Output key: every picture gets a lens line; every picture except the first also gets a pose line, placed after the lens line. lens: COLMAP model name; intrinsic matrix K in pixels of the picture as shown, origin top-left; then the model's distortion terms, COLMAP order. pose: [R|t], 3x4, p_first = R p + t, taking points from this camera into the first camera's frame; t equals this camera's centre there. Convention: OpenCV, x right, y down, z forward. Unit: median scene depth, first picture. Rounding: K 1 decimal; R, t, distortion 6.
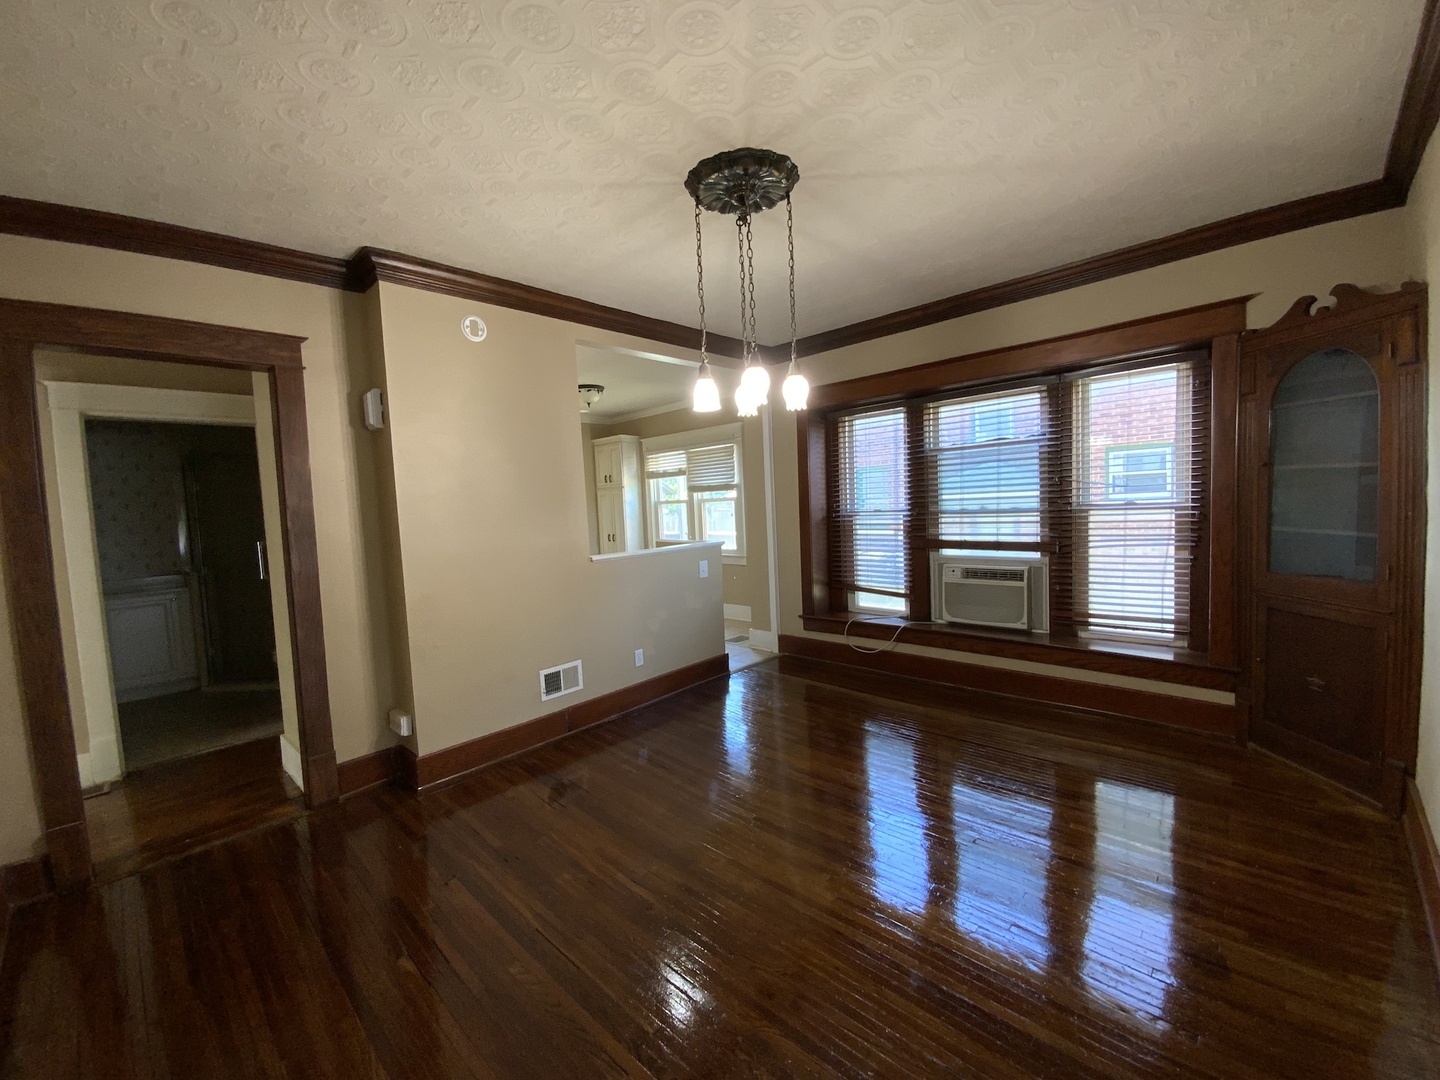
lens RADIAL K [[577.6, 0, 720.0], [0, 577.6, 540.0], [0, 0, 1]] dist [0.161078, 0.000032]
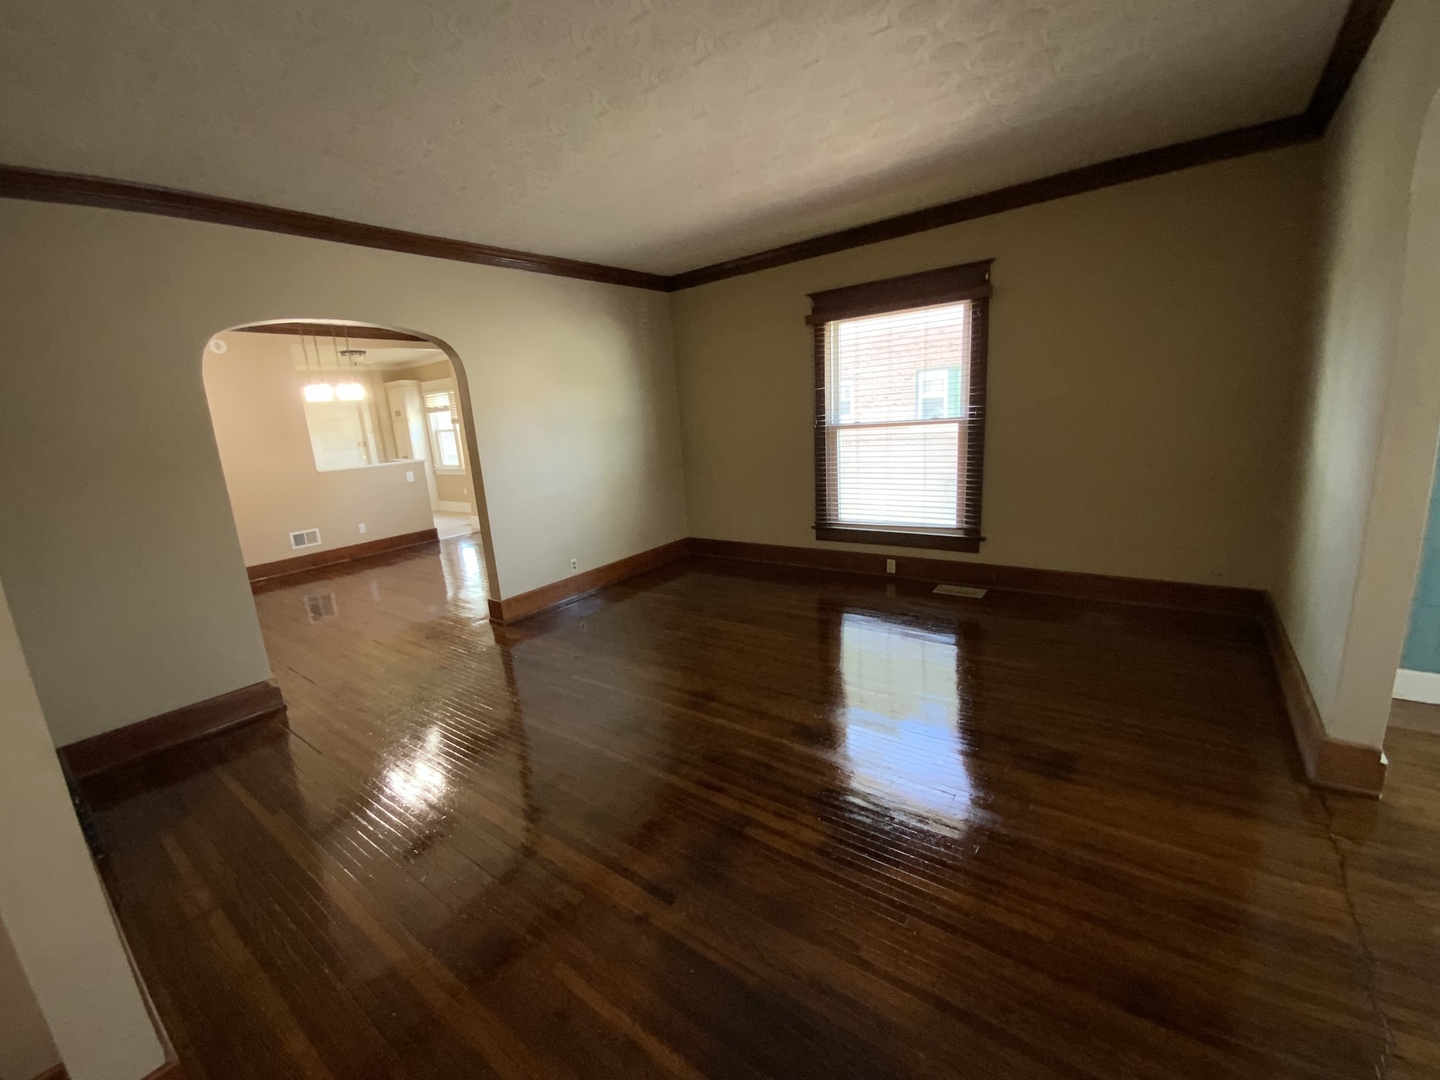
lens RADIAL K [[579.4, 0, 720.0], [0, 579.4, 540.0], [0, 0, 1]] dist [0.001170, 0.000160]
pose [[0.992302, -0.038266, 0.117778, 0.398684], [0.021434, 0.989778, 0.140995, 0.009988], [-0.121969, -0.137385, 0.982980, -0.457793]]
